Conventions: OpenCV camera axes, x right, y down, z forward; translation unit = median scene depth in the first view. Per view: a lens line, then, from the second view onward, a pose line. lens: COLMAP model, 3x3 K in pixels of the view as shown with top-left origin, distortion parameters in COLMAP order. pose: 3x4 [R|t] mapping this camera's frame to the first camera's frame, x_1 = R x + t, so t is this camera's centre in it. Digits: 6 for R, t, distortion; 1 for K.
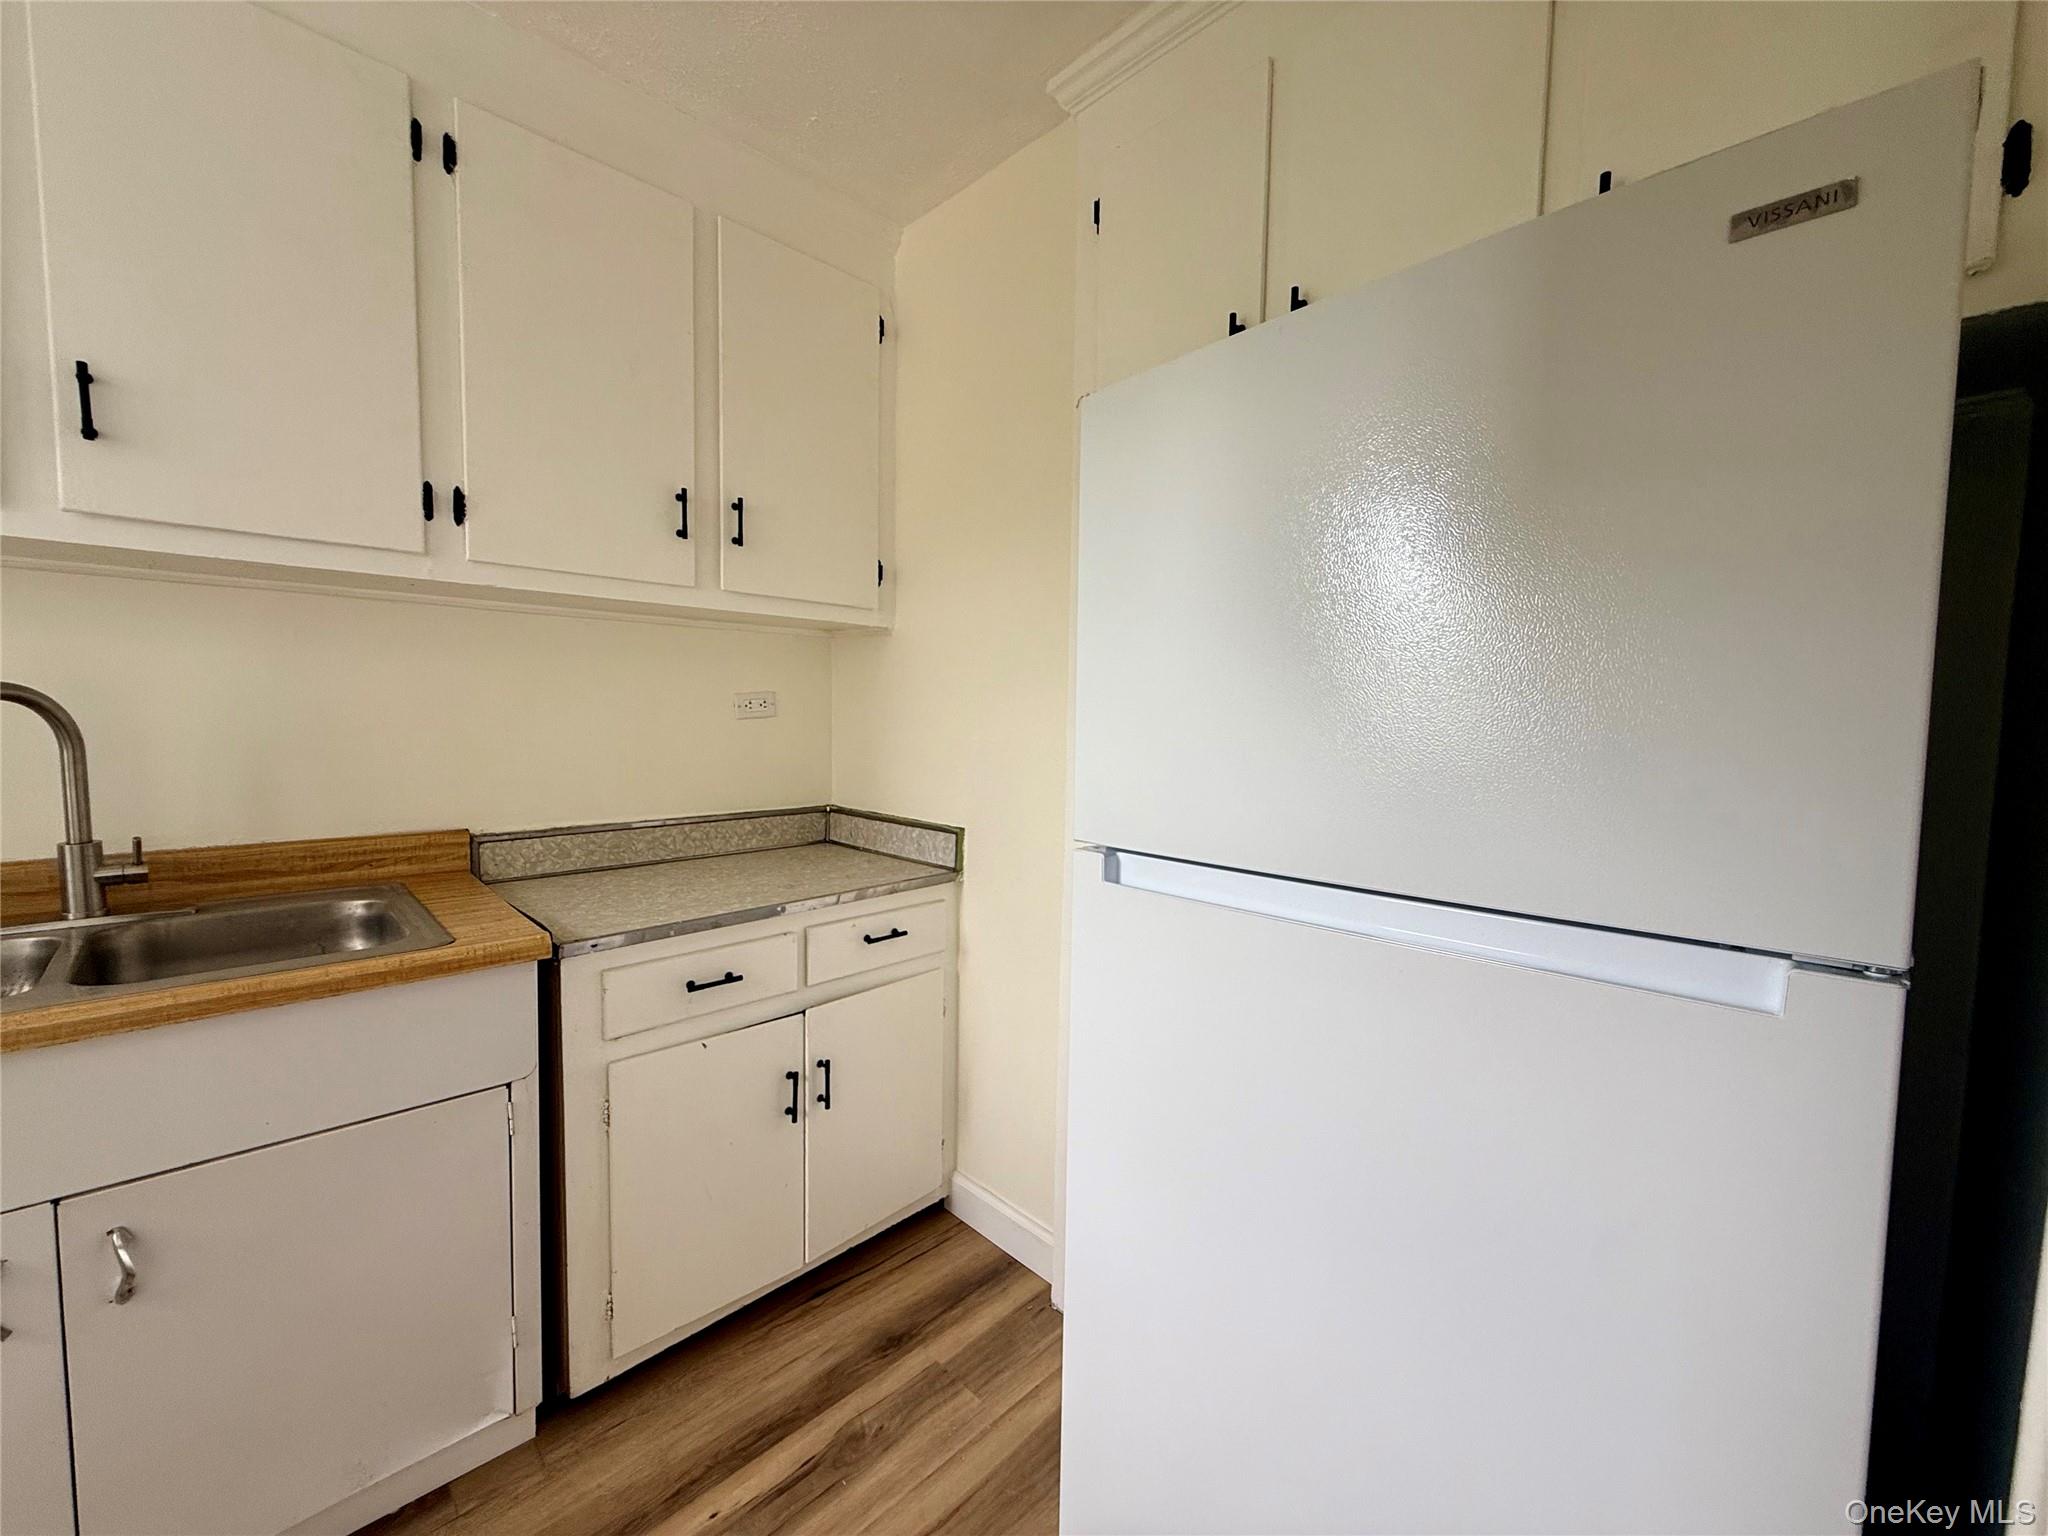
lens RADIAL K [[816.0, 0, 1032.0], [0, 816.0, 771.7], [0, 0, 1]] dist [0.000806, 0.000167]
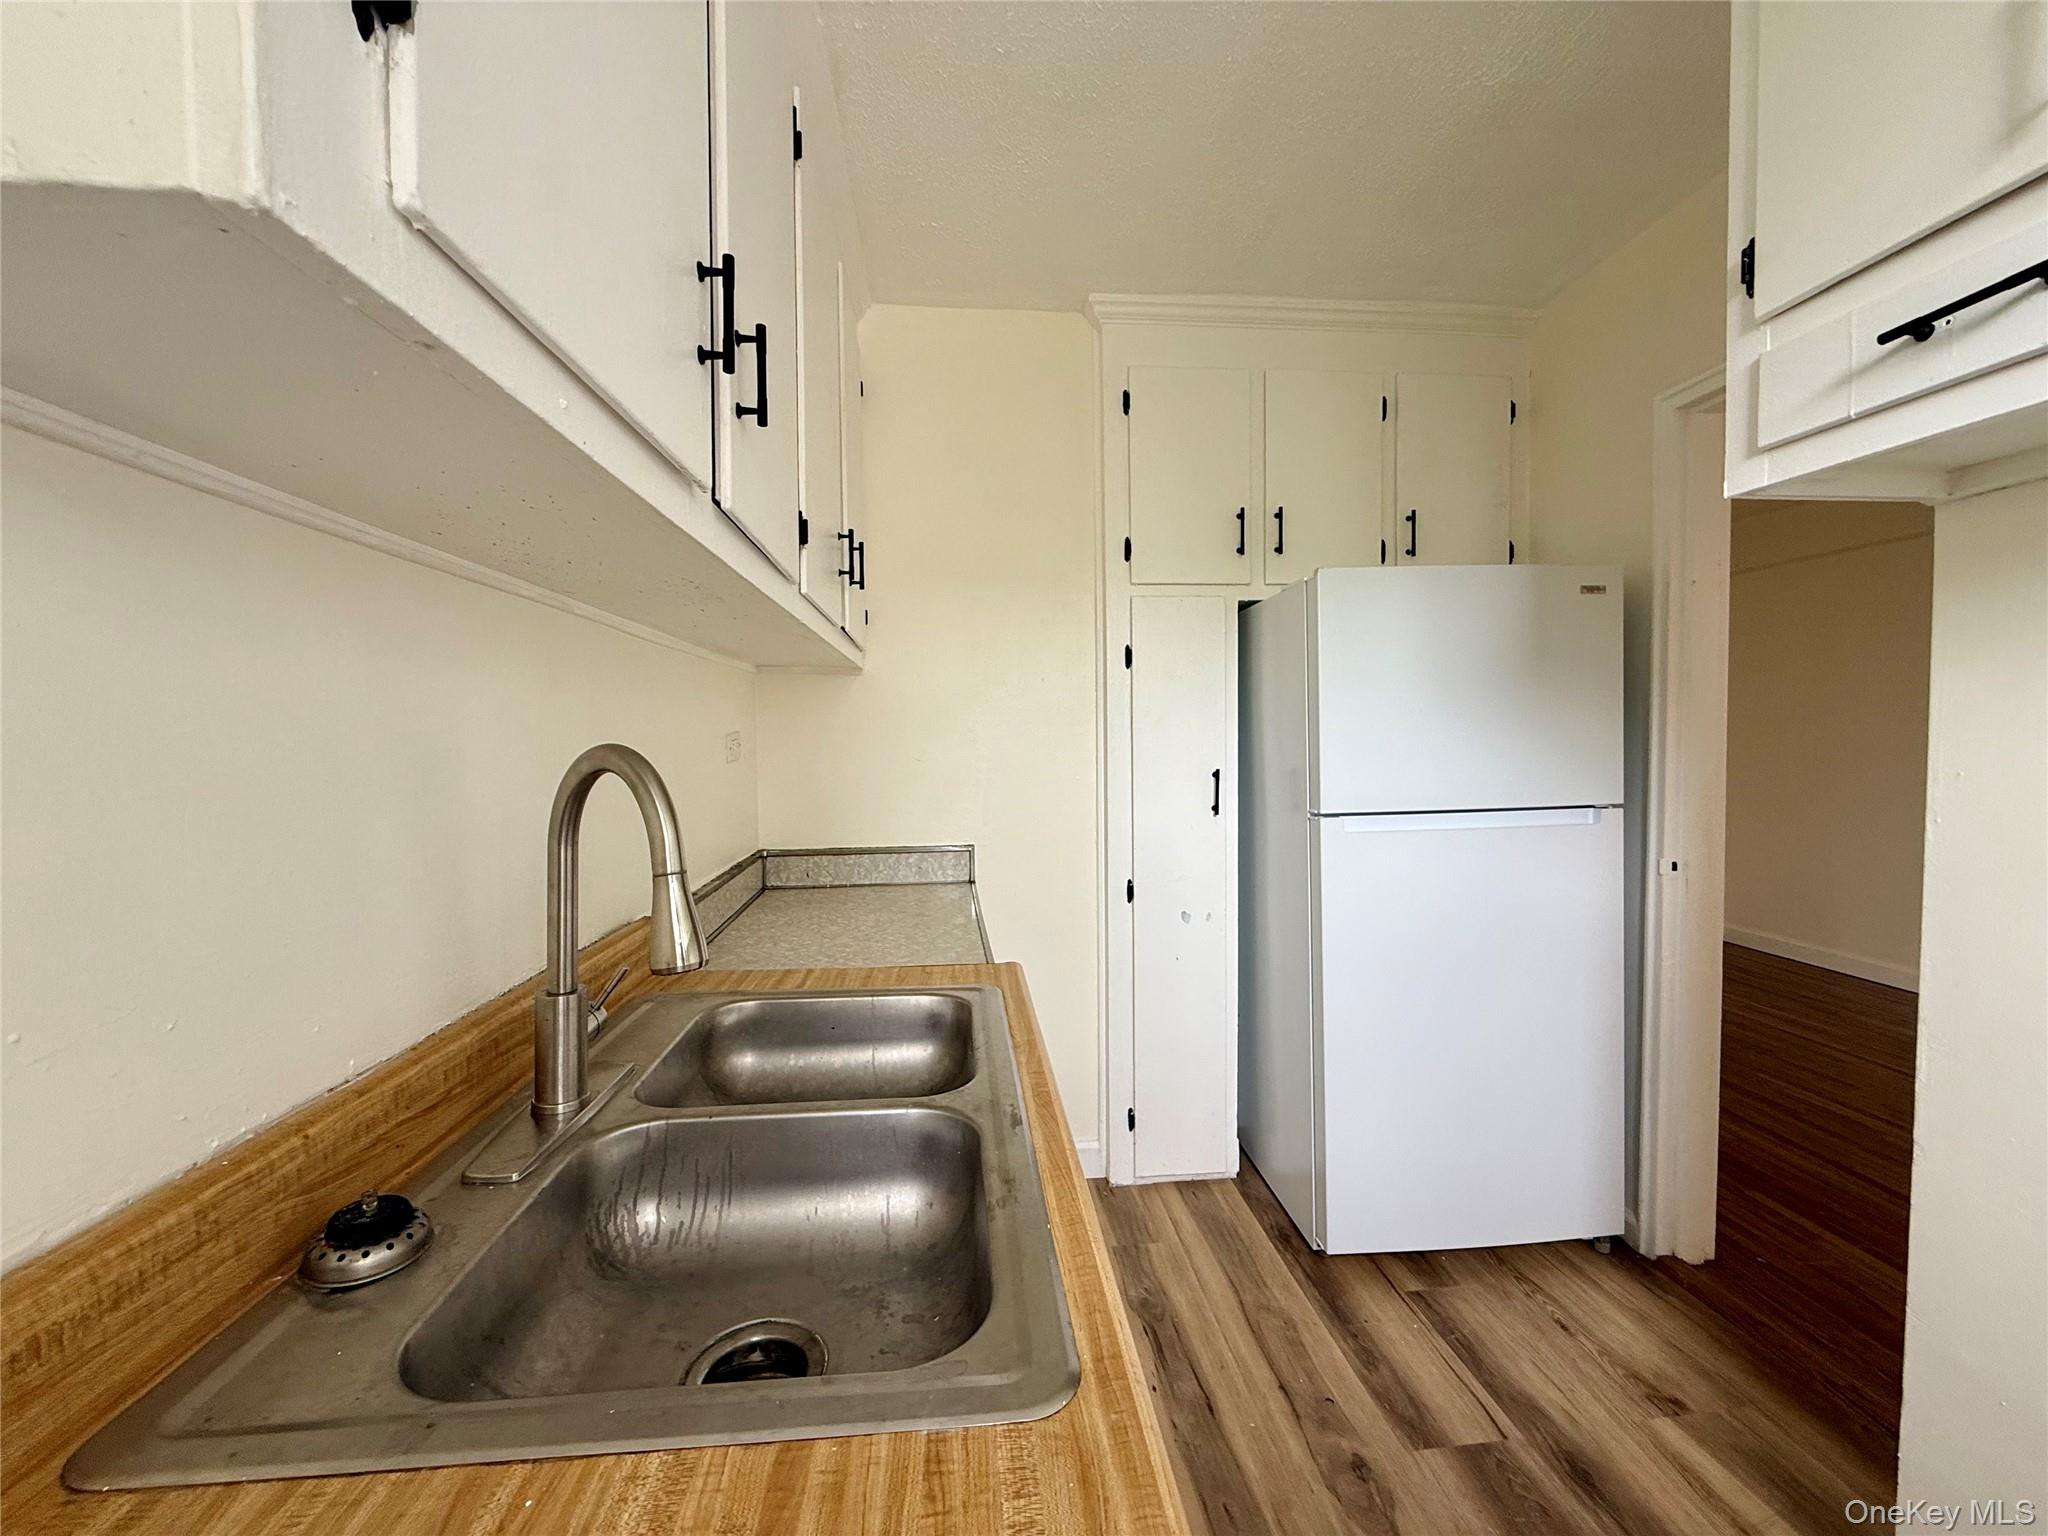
lens RADIAL K [[810.4, 0, 1022.2], [0, 810.4, 771.2], [0, 0, 1]] dist [-0.000685, -0.000653]
pose [[0.635280, -0.058005, 0.770100, -1.121630], [0.081199, 0.996665, 0.008086, -0.048214], [-0.768001, 0.057395, 0.637871, 0.242019]]
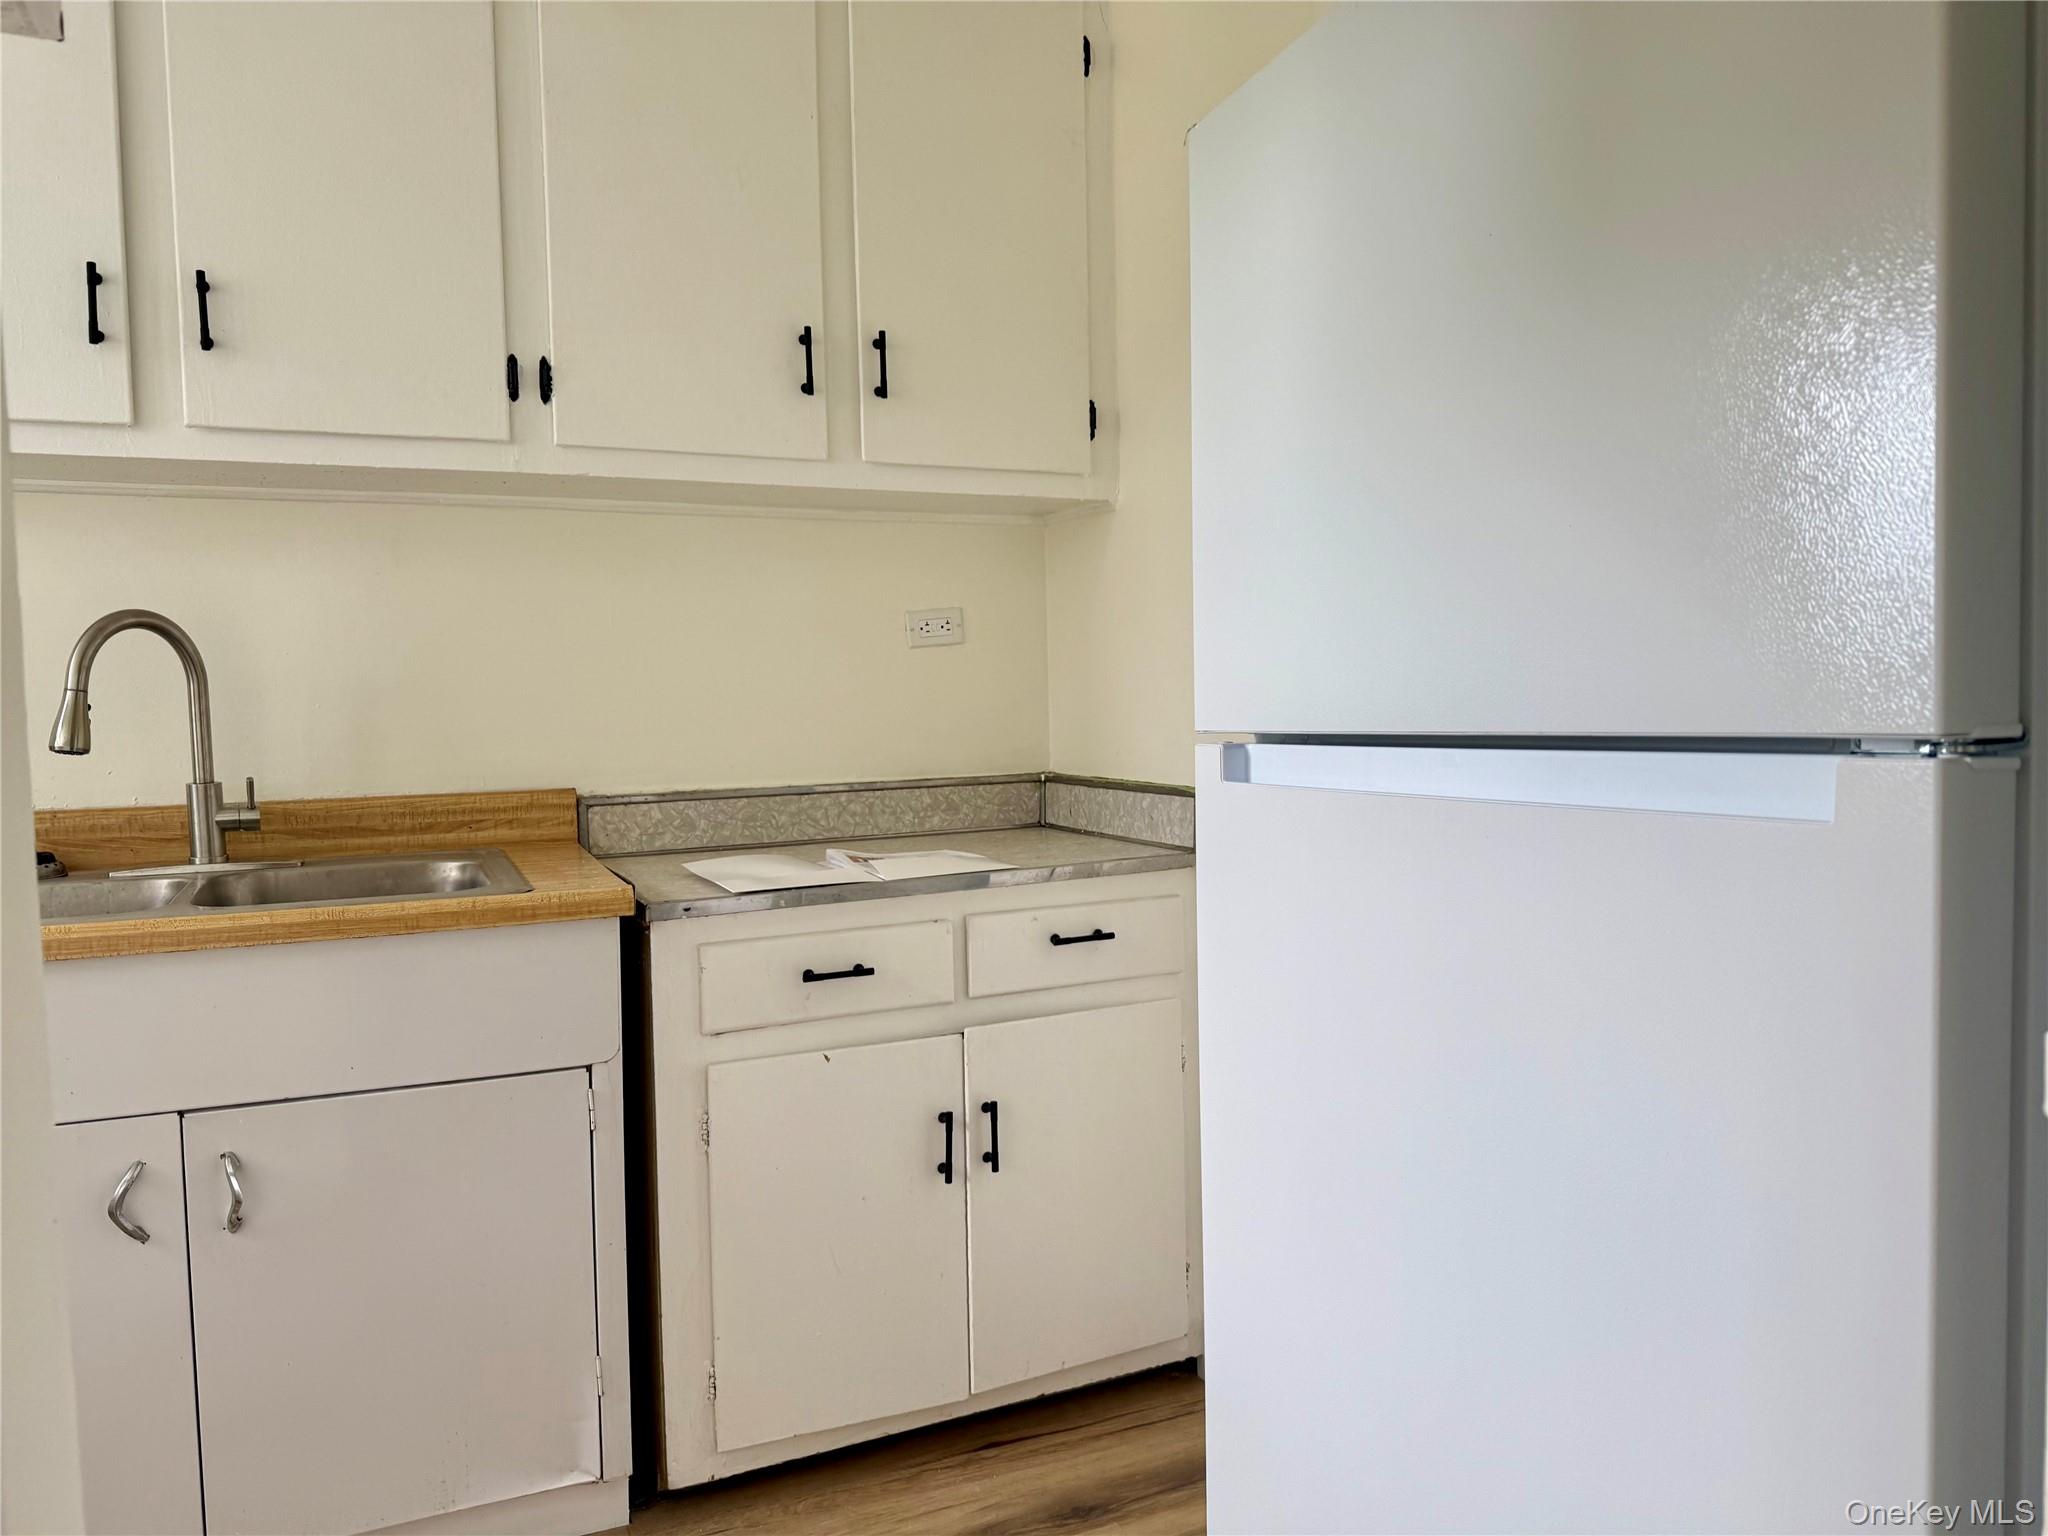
lens RADIAL K [[1435.8, 0, 1052.8], [0, 1435.8, 779.5], [0, 0, 1]] dist [0.122239, -0.232934]
pose [[0.938573, -0.018782, -0.344568, 0.246459], [0.014241, 0.999775, -0.015704, 0.095800], [0.344786, 0.009832, 0.938630, -0.175901]]
